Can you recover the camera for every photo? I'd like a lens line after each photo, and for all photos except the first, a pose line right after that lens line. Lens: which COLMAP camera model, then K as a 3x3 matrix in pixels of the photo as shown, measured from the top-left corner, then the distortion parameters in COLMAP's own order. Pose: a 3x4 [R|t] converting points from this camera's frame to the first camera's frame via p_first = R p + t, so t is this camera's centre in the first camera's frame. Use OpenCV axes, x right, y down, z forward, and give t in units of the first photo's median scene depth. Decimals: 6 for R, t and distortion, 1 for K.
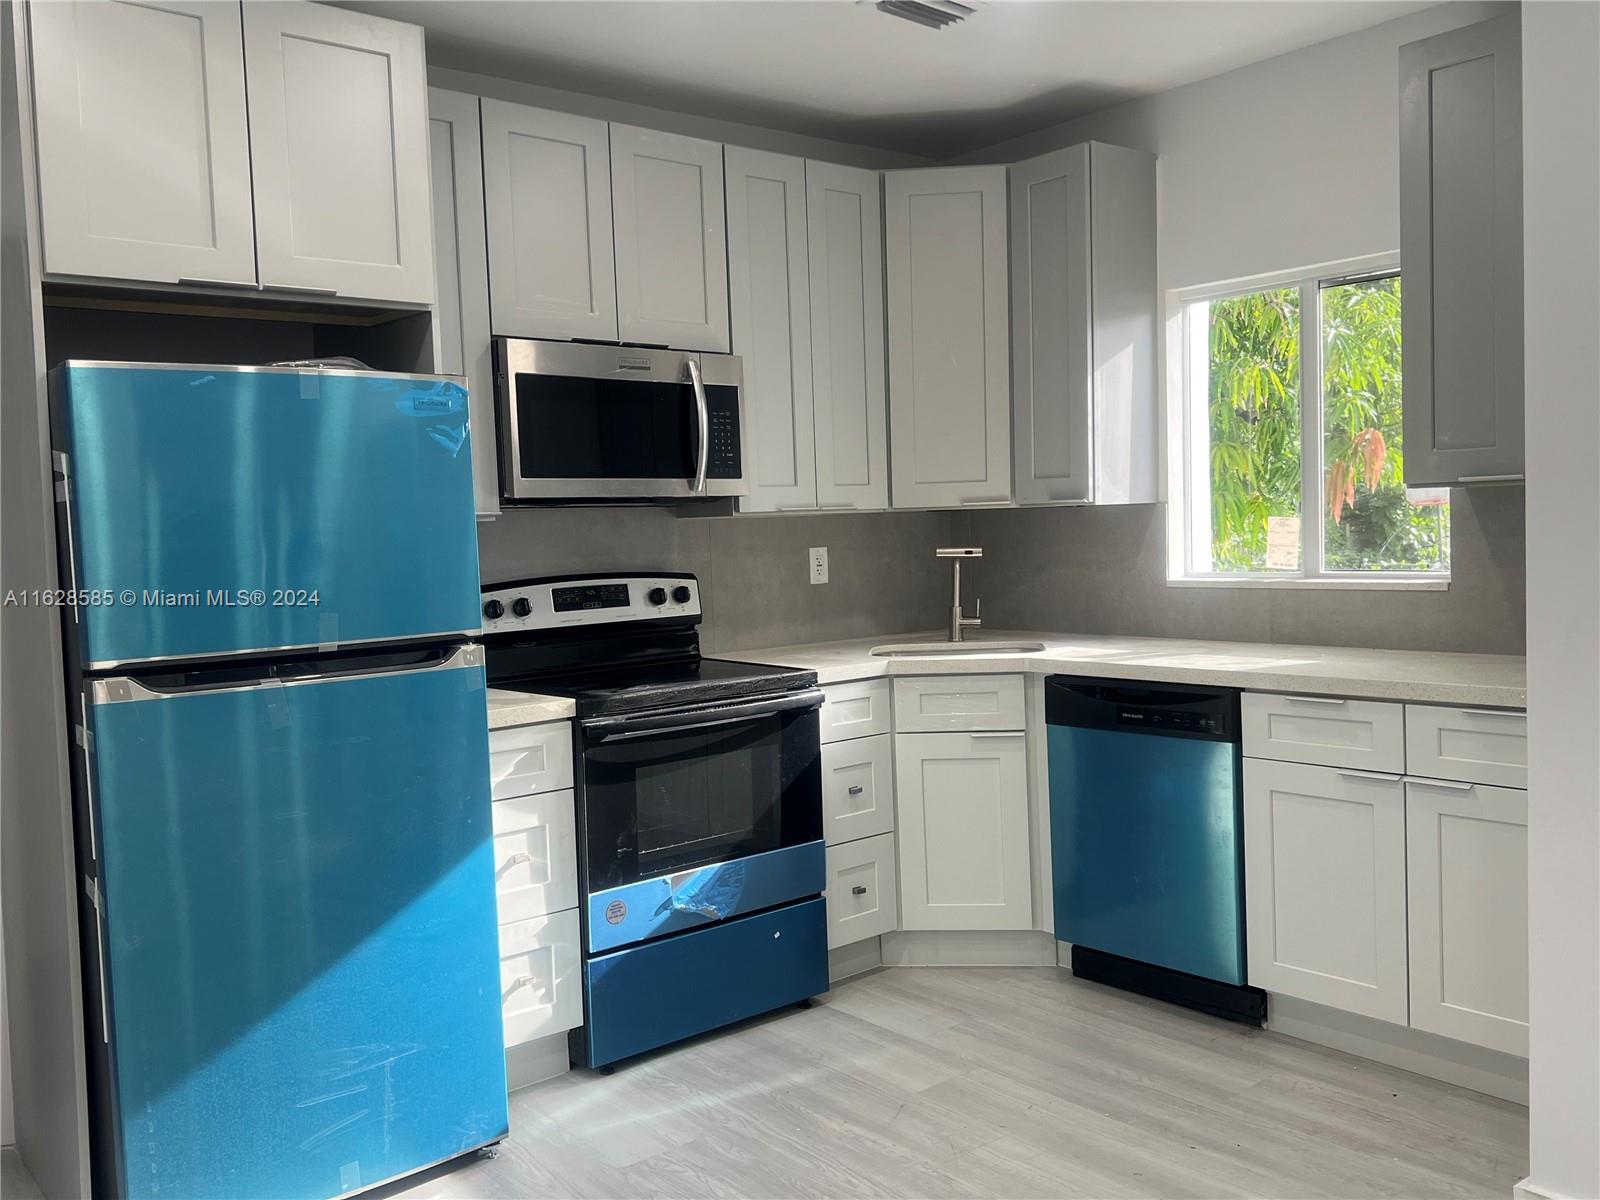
lens RADIAL K [[1392.7, 0, 802.0], [0, 1392.7, 604.3], [0, 0, 1]] dist [0.042521, -0.047644]
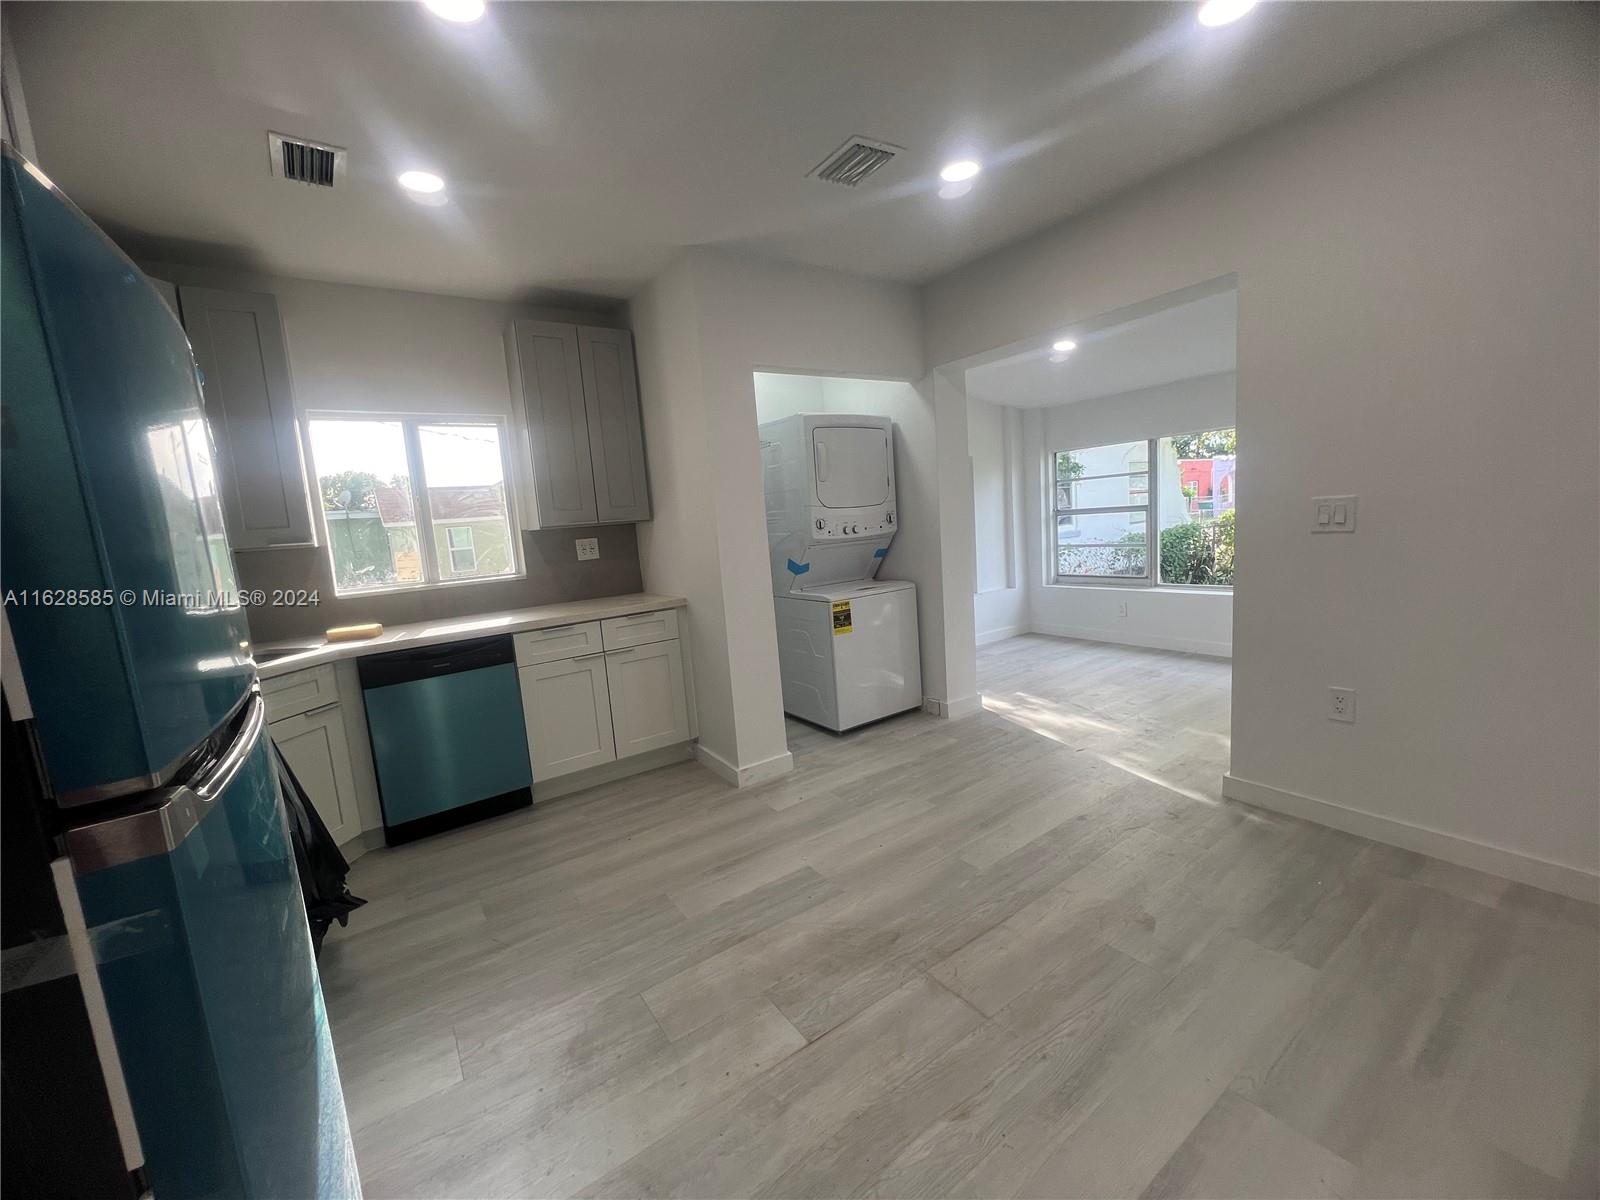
lens RADIAL K [[636.9, 0, 800.8], [0, 636.9, 599.3], [0, 0, 1]] dist [-0.000597, 0.000020]
pose [[0.082782, -0.095590, 0.991973, -0.507938], [0.131233, 0.987767, 0.084233, -0.006203], [-0.987889, 0.123206, 0.094314, 0.524979]]
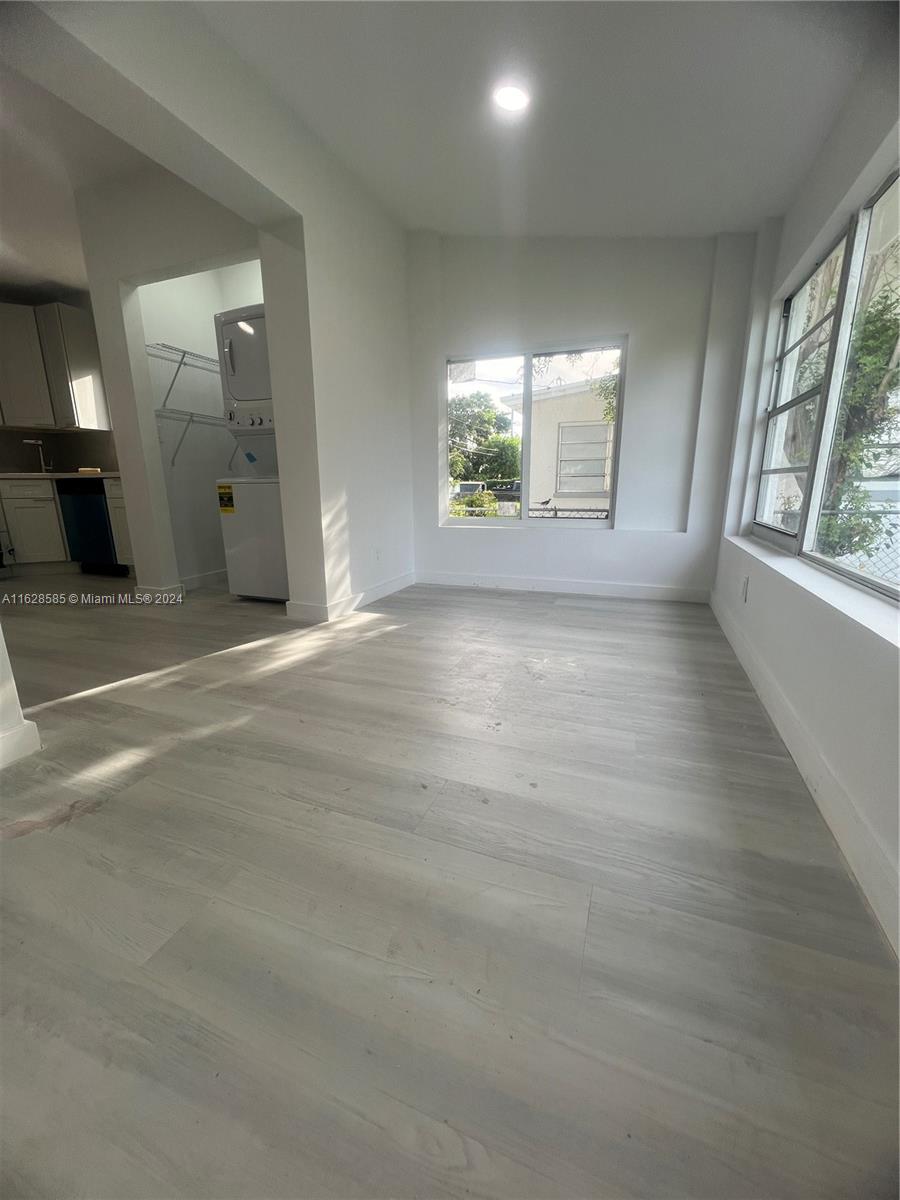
lens RADIAL K [[477.7, 0, 452.9], [0, 477.7, 600.0], [0, 0, 1]] dist [-0.000597, 0.000020]
pose [[0.871140, -0.088107, 0.483065, 0.470418], [0.005018, 0.985316, 0.170665, 0.161011], [-0.491008, -0.146249, 0.858791, -0.487720]]
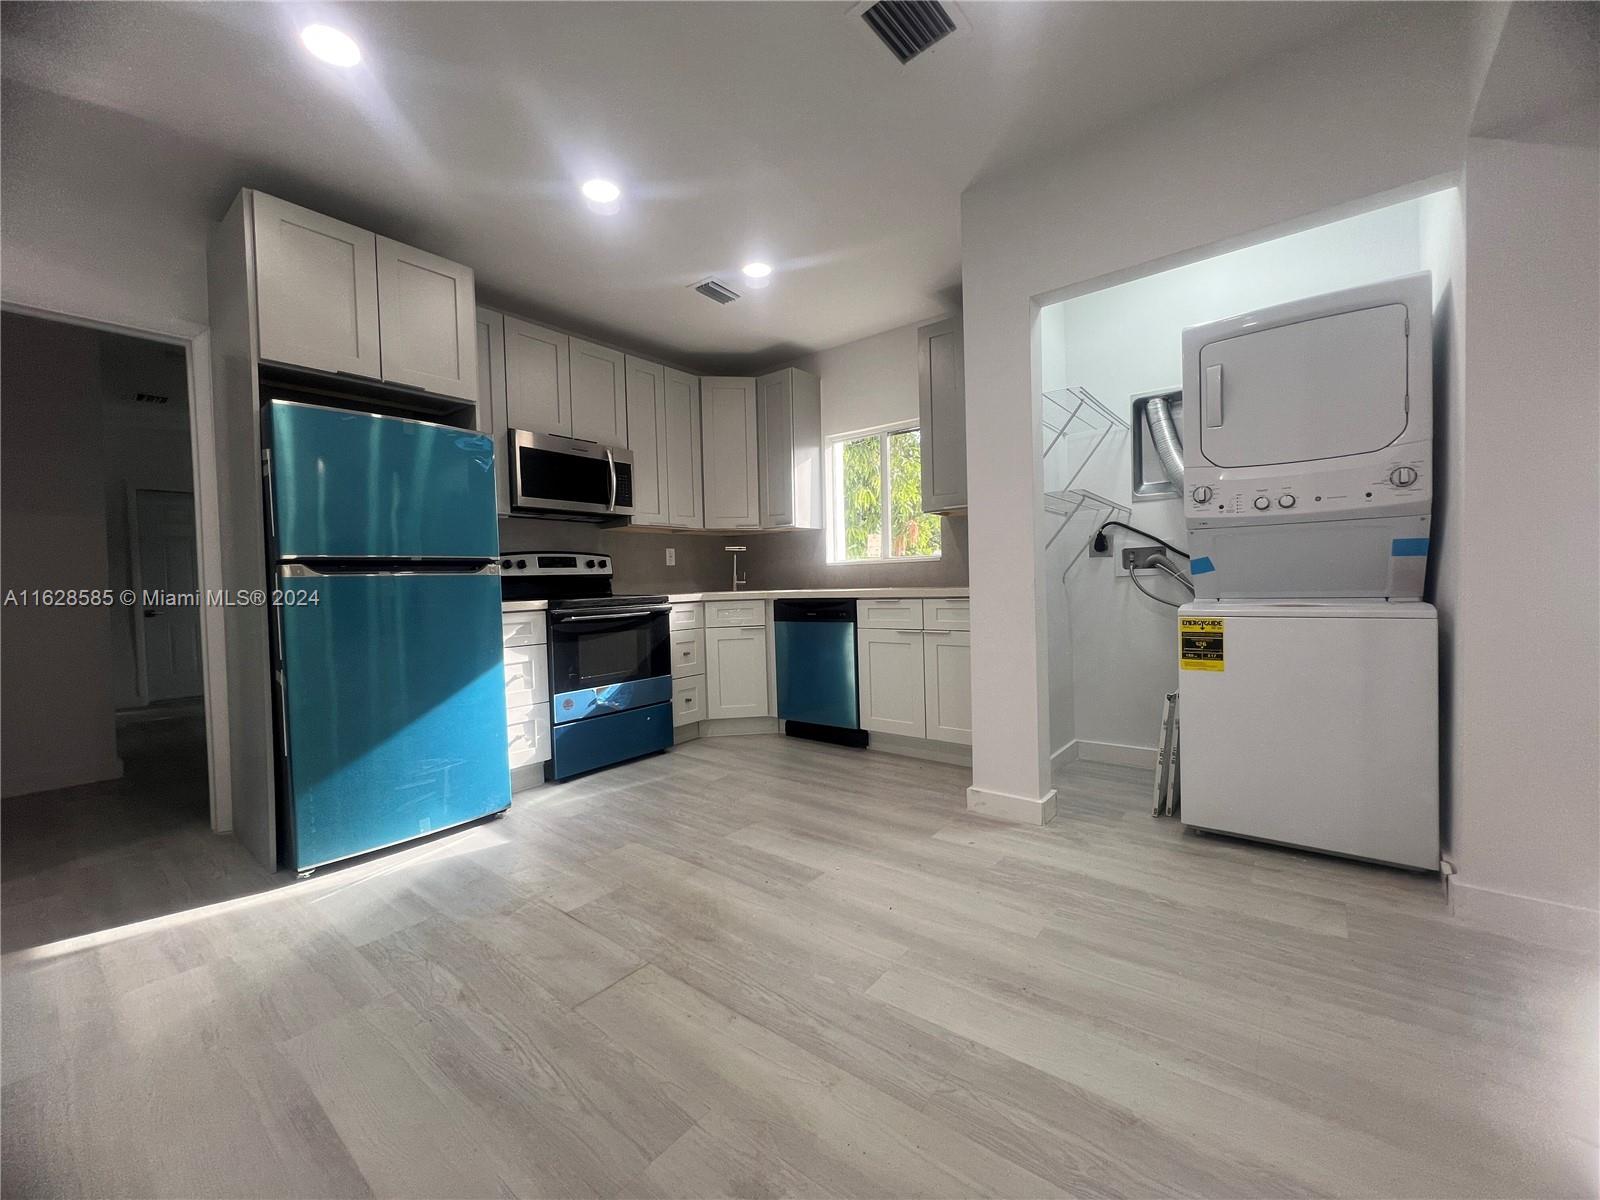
lens RADIAL K [[636.9, 0, 800.3], [0, 636.9, 597.9], [0, 0, 1]] dist [-0.000597, 0.000020]
pose [[0.979089, 0.002731, 0.203412, 0.011234], [0.004996, 0.999285, -0.037466, 0.098013], [-0.203369, 0.037699, 0.978376, -0.001369]]
